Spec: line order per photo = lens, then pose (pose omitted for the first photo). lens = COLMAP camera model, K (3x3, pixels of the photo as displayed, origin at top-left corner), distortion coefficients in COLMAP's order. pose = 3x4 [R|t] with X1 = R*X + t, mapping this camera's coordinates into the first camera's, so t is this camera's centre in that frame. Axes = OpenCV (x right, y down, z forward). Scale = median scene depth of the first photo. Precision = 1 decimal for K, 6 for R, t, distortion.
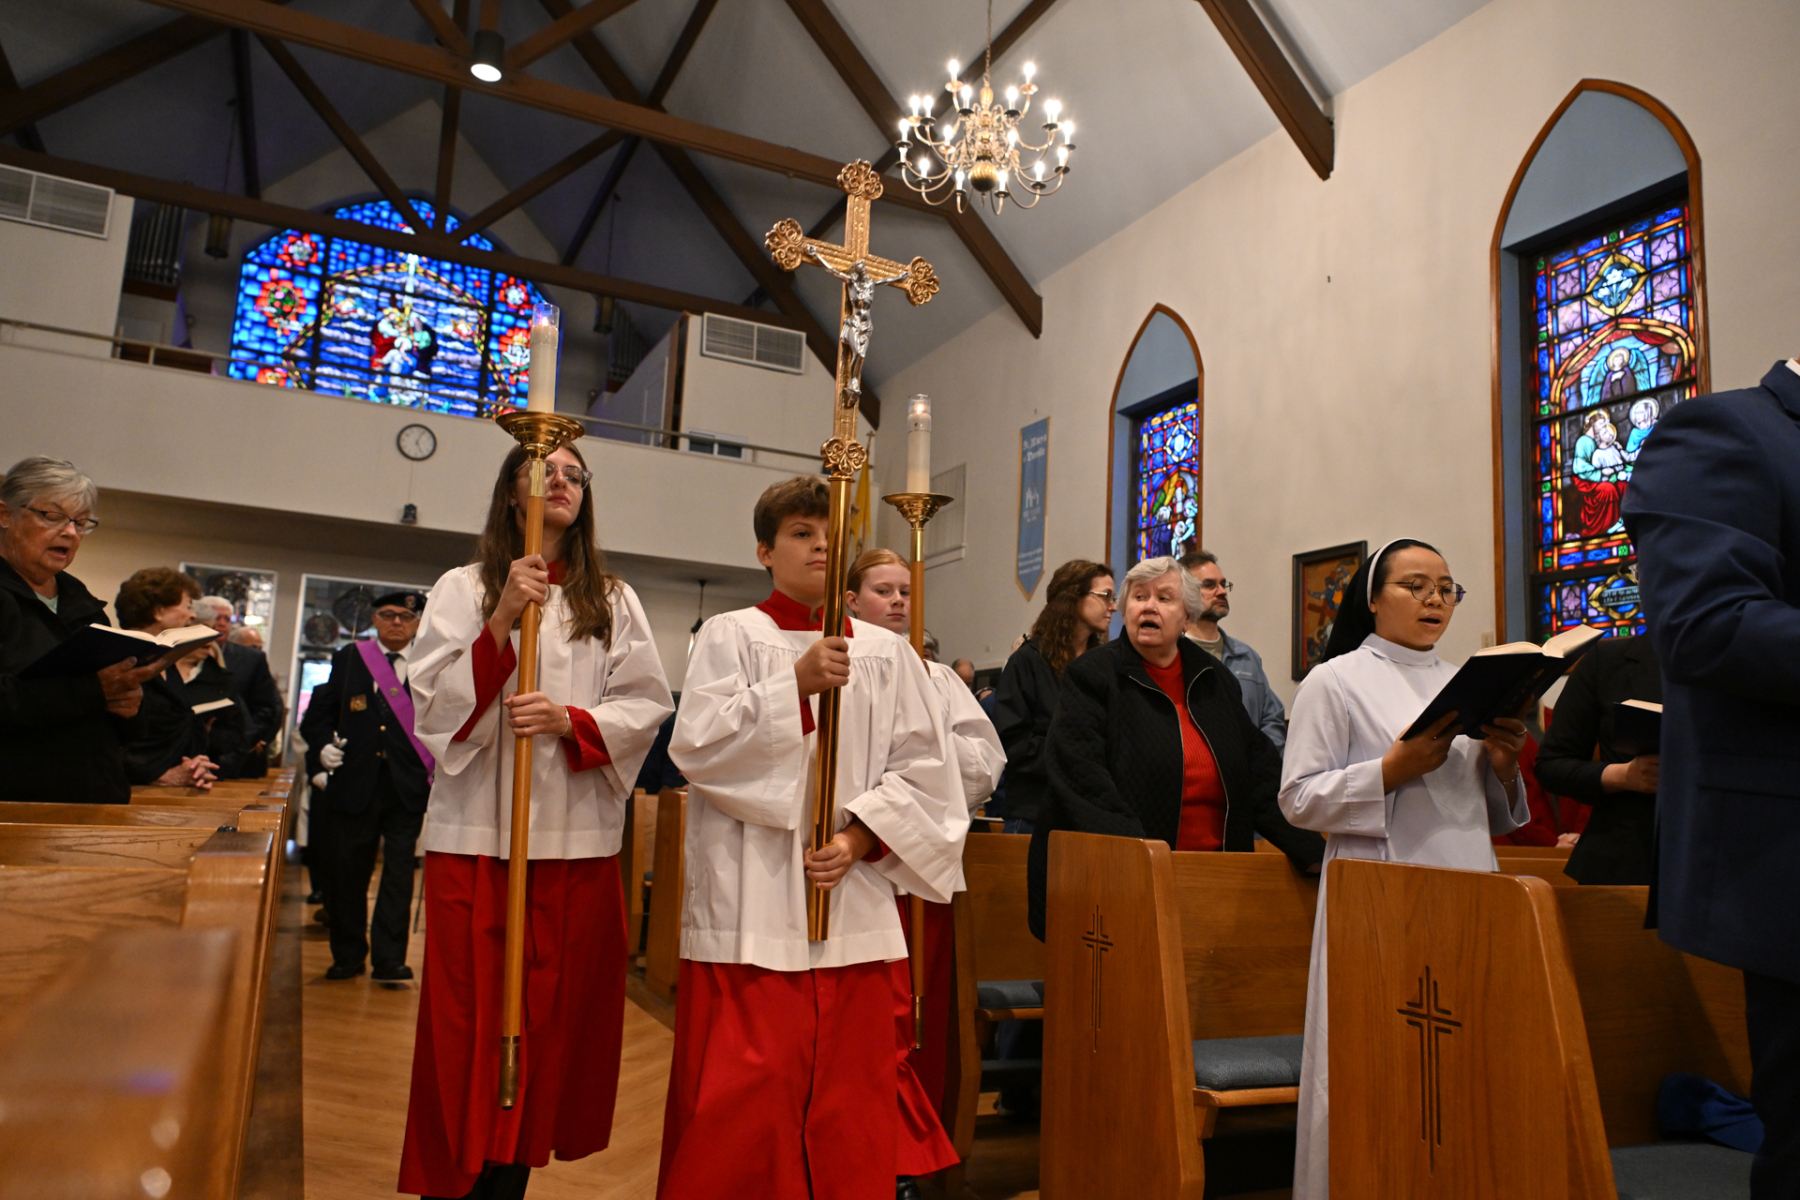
lens RADIAL K [[1220.9, 0, 888.9], [0, 1220.9, 608.9], [0, 0, 1]] dist [-0.002757, 0.004425]
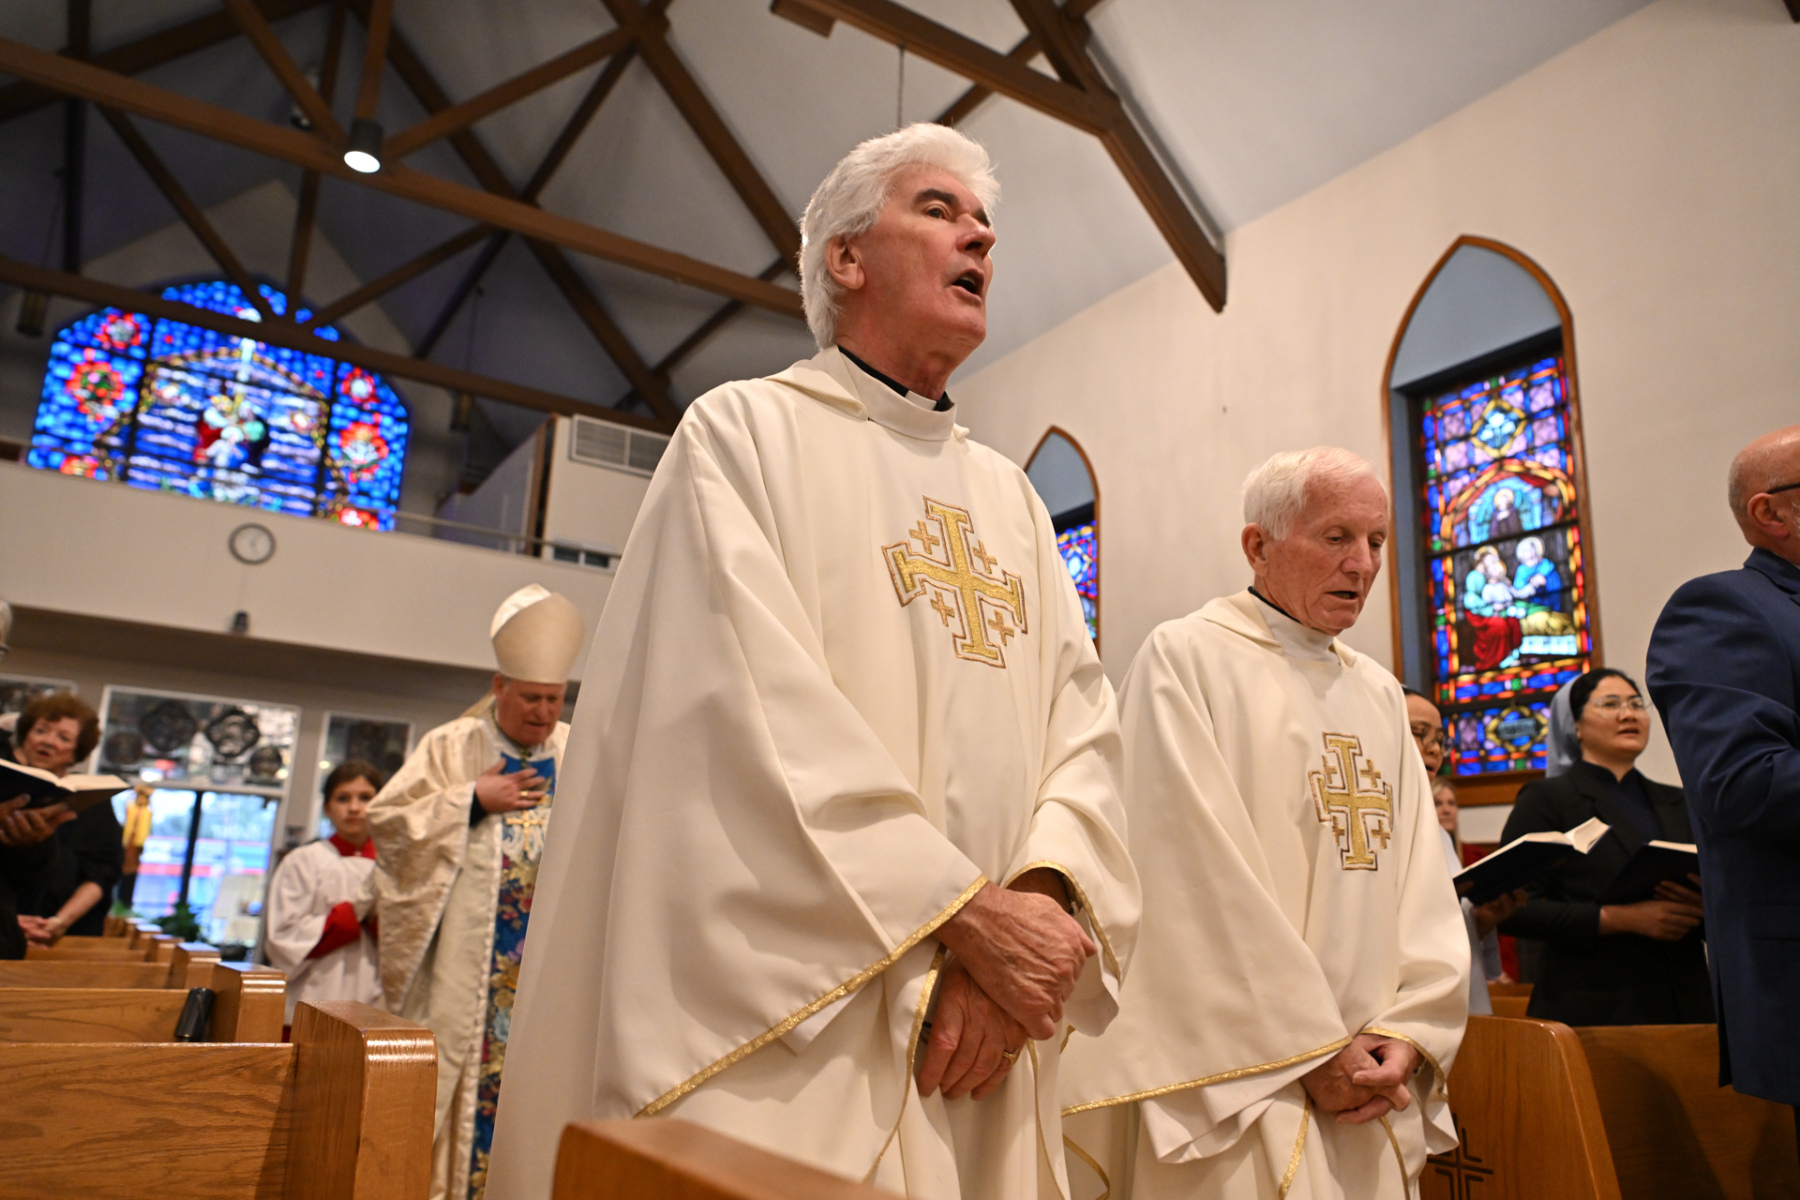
lens RADIAL K [[1293.5, 0, 892.0], [0, 1293.5, 605.3], [0, 0, 1]] dist [-0.005717, -0.002777]
pose [[0.993061, 0.020392, 0.115816, -0.027778], [-0.009303, 0.995386, -0.095494, -0.003727], [-0.117229, 0.093754, 0.988670, -0.008090]]
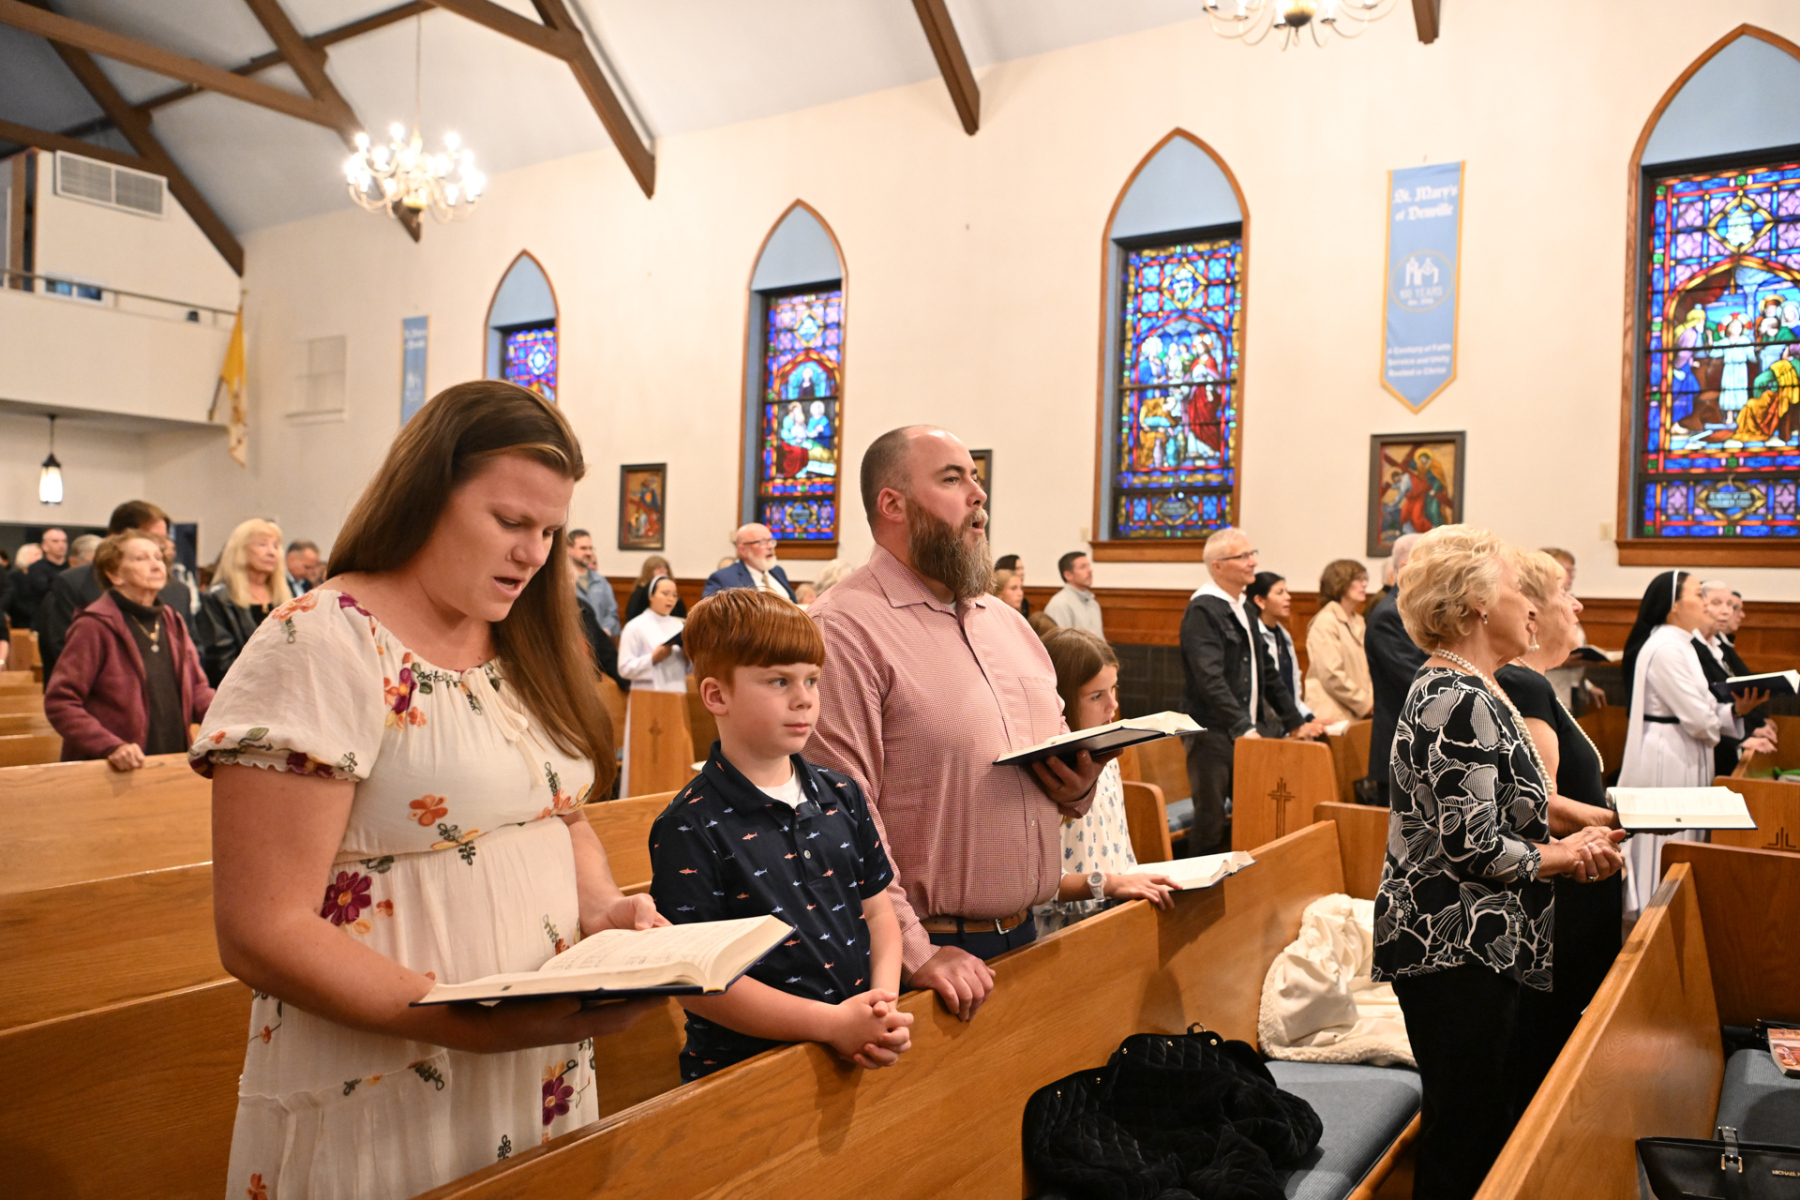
lens RADIAL K [[1368.2, 0, 900.0], [0, 1368.2, 600.0], [0, 0, 1]] dist [-0.006623, -0.000826]
pose [[0.865043, -0.029956, 0.500803, -0.174515], [-0.056858, 0.985931, 0.157186, -0.134557], [-0.498466, -0.164447, 0.851169, -0.501864]]
